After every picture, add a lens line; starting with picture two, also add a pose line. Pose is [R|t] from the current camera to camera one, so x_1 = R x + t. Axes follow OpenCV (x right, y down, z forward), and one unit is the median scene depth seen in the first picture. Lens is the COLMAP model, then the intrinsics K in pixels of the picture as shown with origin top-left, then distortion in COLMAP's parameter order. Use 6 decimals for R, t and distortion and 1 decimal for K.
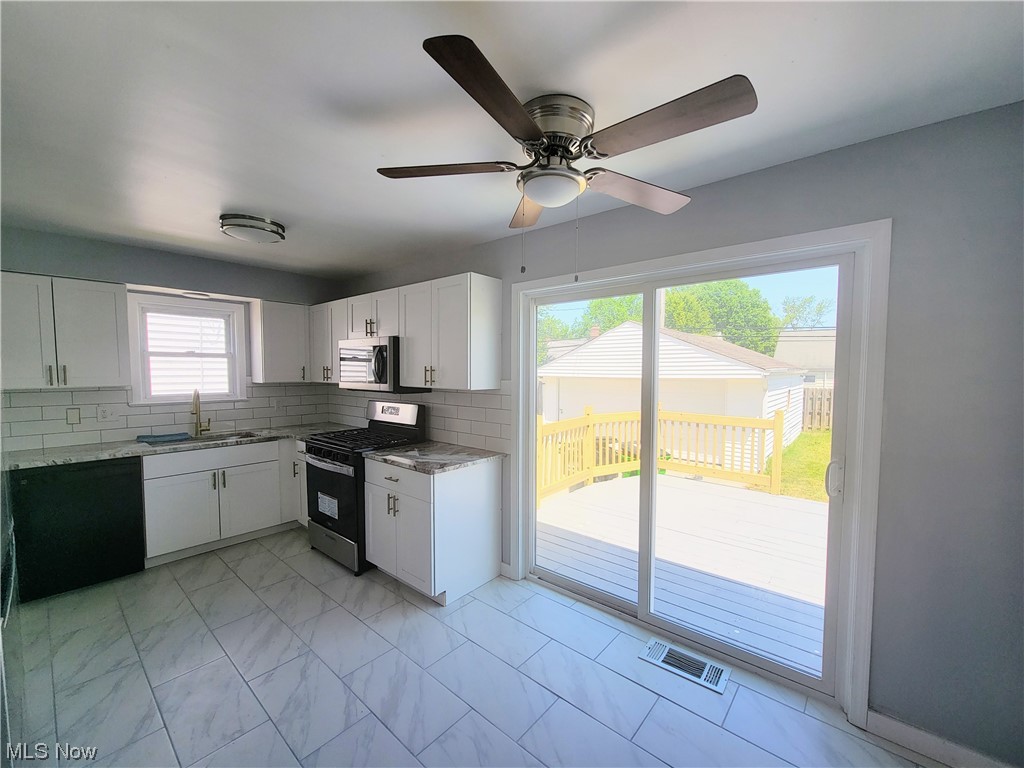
lens RADIAL K [[416.8, 0, 514.0], [0, 416.8, 392.3], [0, 0, 1]] dist [-0.003022, -0.000331]
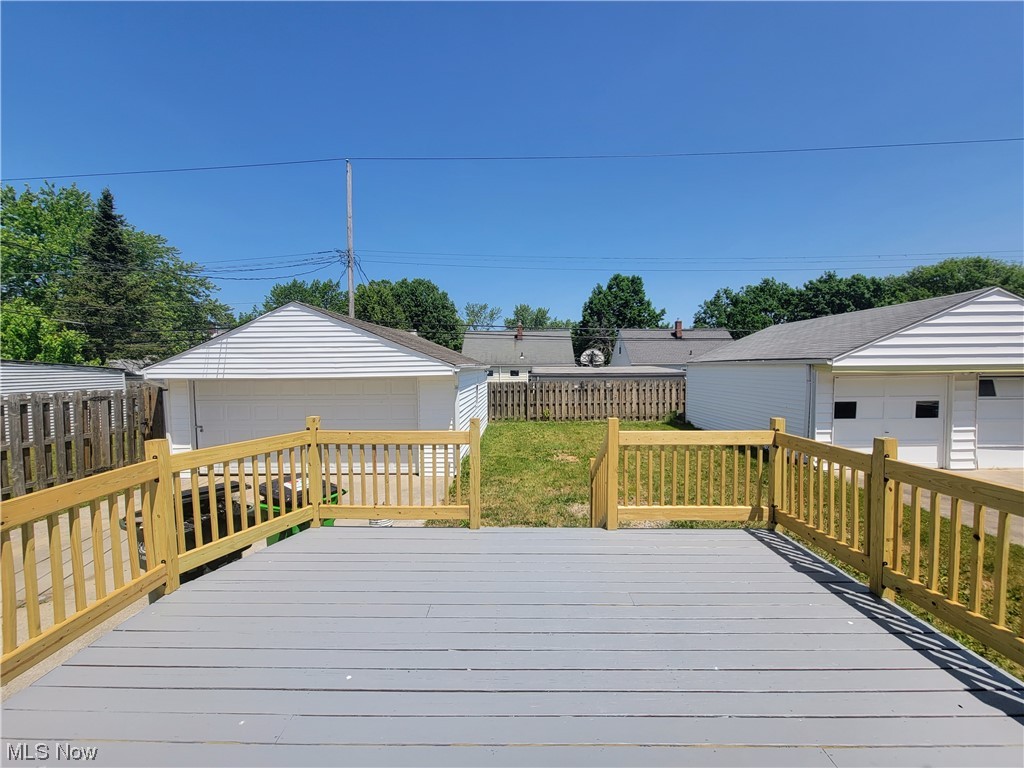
lens RADIAL K [[414.0, 0, 511.8], [0, 414.0, 391.6], [0, 0, 1]] dist [-0.000172, 0.000395]
pose [[0.779023, -0.049255, 0.625058, 0.089749], [0.045614, 0.998720, 0.021850, -0.007866], [-0.625334, 0.011490, 0.780272, 0.149754]]
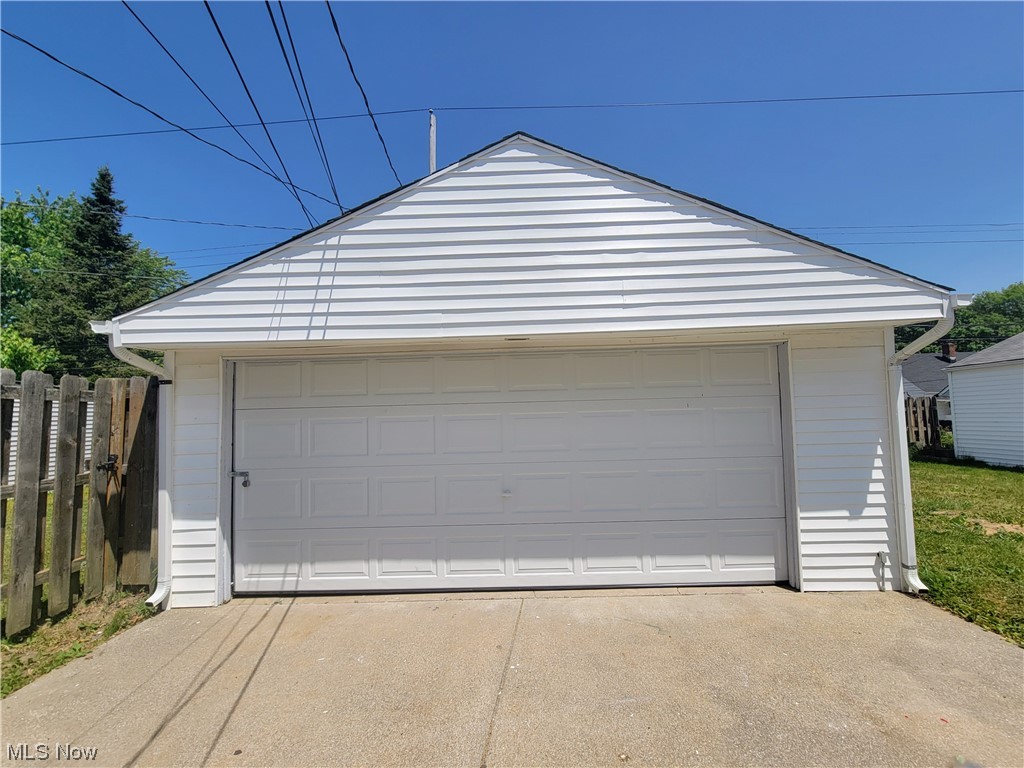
lens RADIAL K [[416.8, 0, 514.0], [0, 416.8, 392.3], [0, 0, 1]] dist [-0.003022, -0.000331]
pose [[0.774203, 0.009502, 0.632866, 0.076436], [0.063760, 0.993630, -0.092919, 0.024365], [-0.629718, 0.112290, 0.768666, 0.664143]]
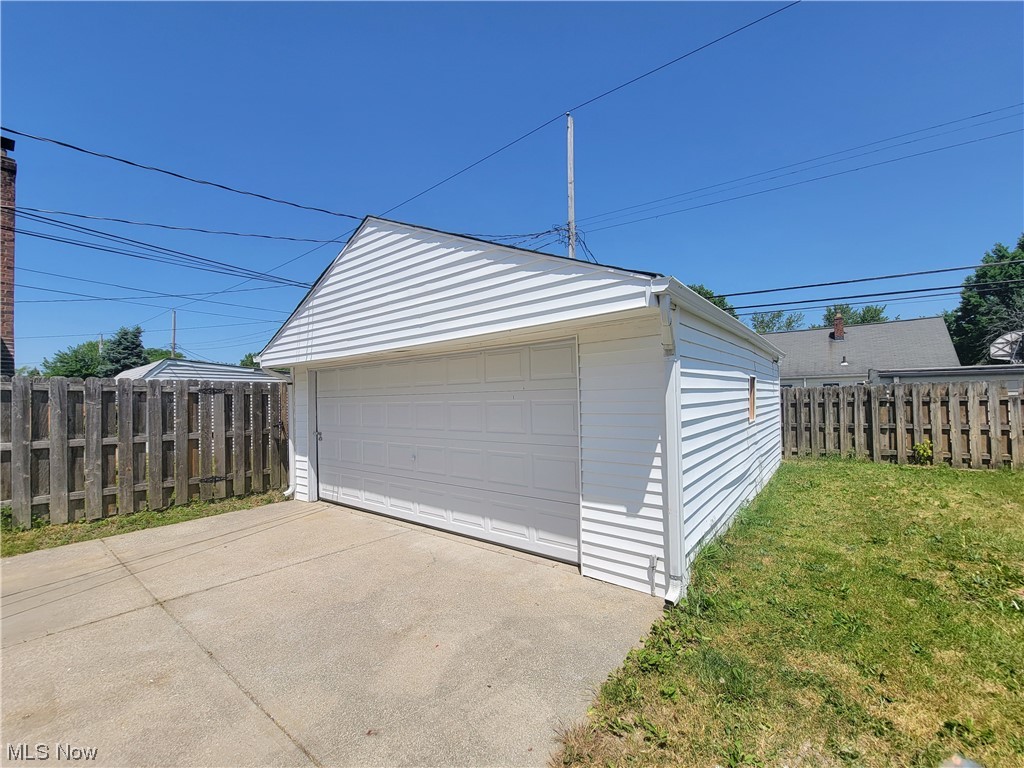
lens RADIAL K [[415.5, 0, 516.5], [0, 415.5, 391.9], [0, 0, 1]] dist [-0.000237, -0.000555]
pose [[0.998613, -0.025249, 0.046201, 0.331038], [0.028410, 0.997205, -0.069097, 0.032635], [-0.044327, 0.070314, 0.996540, 0.482769]]
